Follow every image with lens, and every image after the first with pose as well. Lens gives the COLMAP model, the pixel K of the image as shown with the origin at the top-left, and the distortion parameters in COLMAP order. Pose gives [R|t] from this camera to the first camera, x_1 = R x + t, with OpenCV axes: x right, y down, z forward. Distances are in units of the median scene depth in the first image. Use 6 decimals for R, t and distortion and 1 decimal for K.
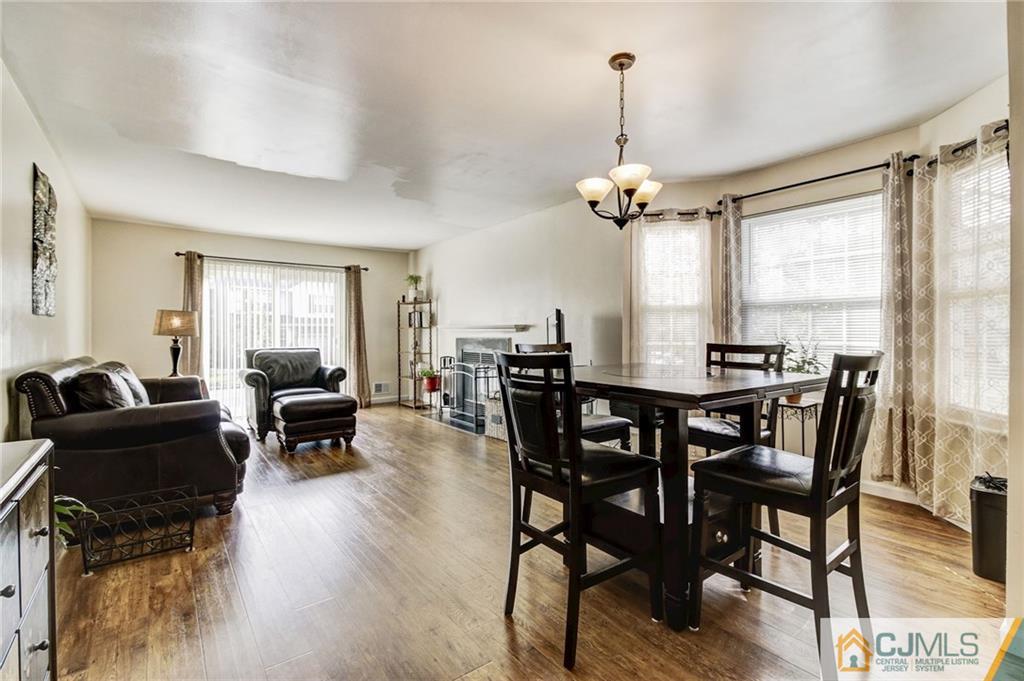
lens RADIAL K [[479.8, 0, 520.6], [0, 479.8, 334.1], [0, 0, 1]] dist [-0.000779, -0.000256]
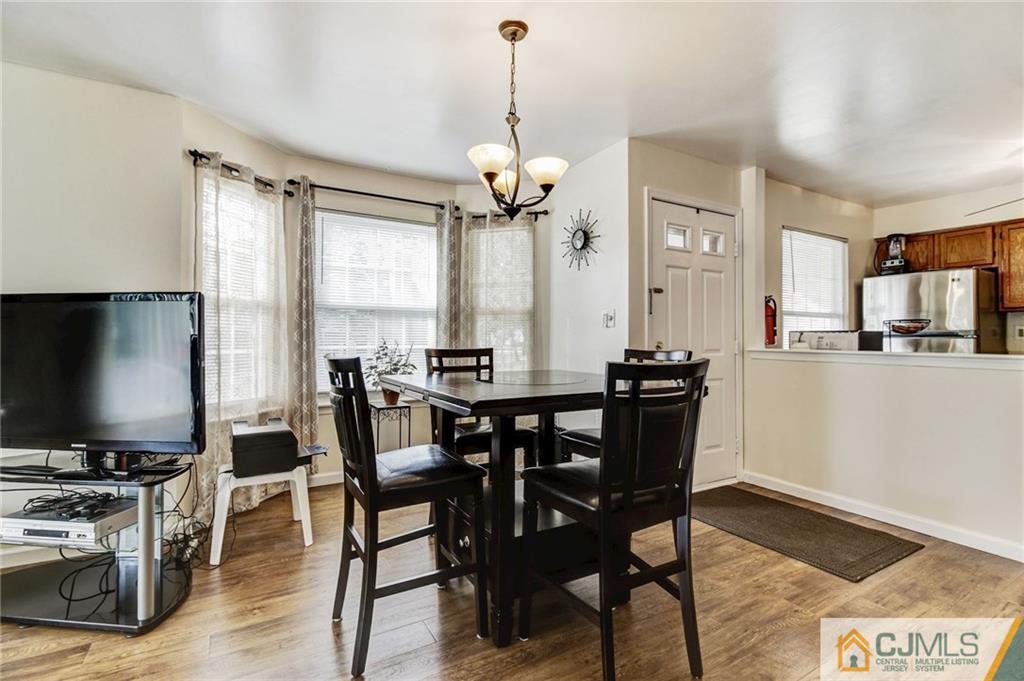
lens RADIAL K [[479.8, 0, 520.6], [0, 479.8, 334.1], [0, 0, 1]] dist [-0.000779, -0.000256]
pose [[0.101380, 0.009686, 0.994801, -0.326632], [-0.002945, 0.999951, -0.009436, -0.000651], [-0.994843, -0.001973, 0.101404, 0.444261]]
